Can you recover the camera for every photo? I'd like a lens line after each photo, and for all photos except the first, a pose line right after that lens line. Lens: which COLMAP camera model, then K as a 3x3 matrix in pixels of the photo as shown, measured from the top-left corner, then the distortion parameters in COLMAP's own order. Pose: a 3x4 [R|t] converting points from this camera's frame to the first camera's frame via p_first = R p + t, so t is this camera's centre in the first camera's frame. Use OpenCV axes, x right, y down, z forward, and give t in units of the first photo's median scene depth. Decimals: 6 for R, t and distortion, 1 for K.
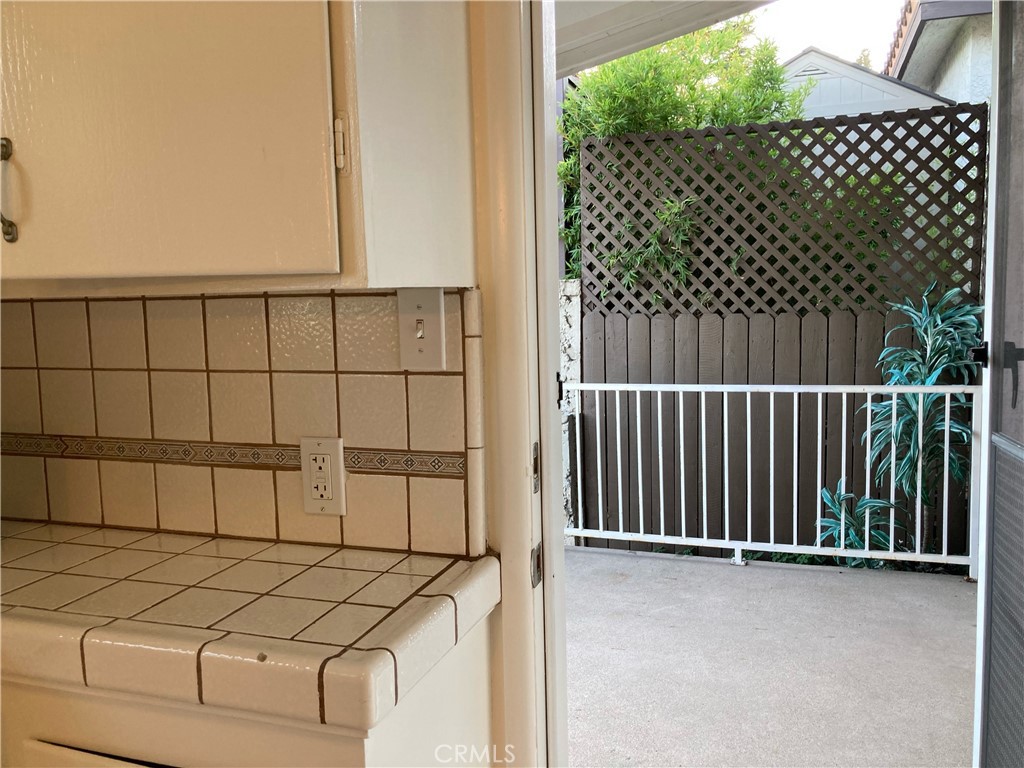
lens RADIAL K [[852.7, 0, 526.3], [0, 852.7, 389.8], [0, 0, 1]] dist [0.048415, -0.056804]
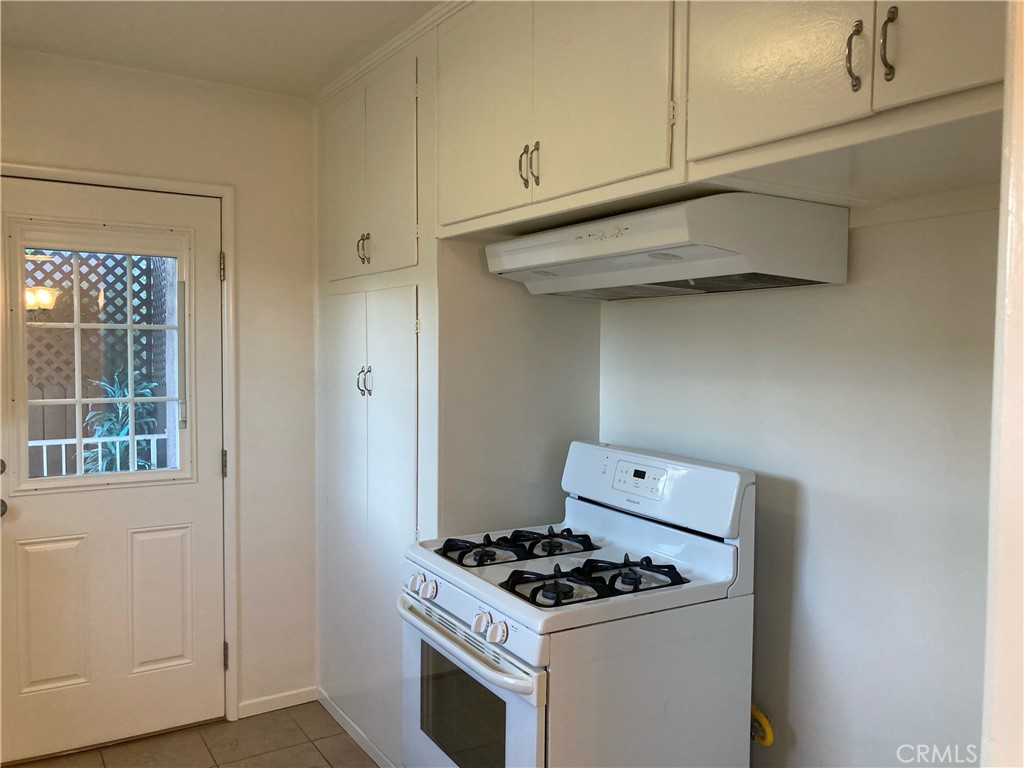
lens RADIAL K [[852.7, 0, 526.3], [0, 852.7, 389.8], [0, 0, 1]] dist [0.048415, -0.056804]
pose [[0.630018, -0.008285, 0.776536, -0.233919], [0.064052, 0.997090, -0.041328, 0.019511], [-0.773935, 0.075776, 0.628715, -0.460500]]
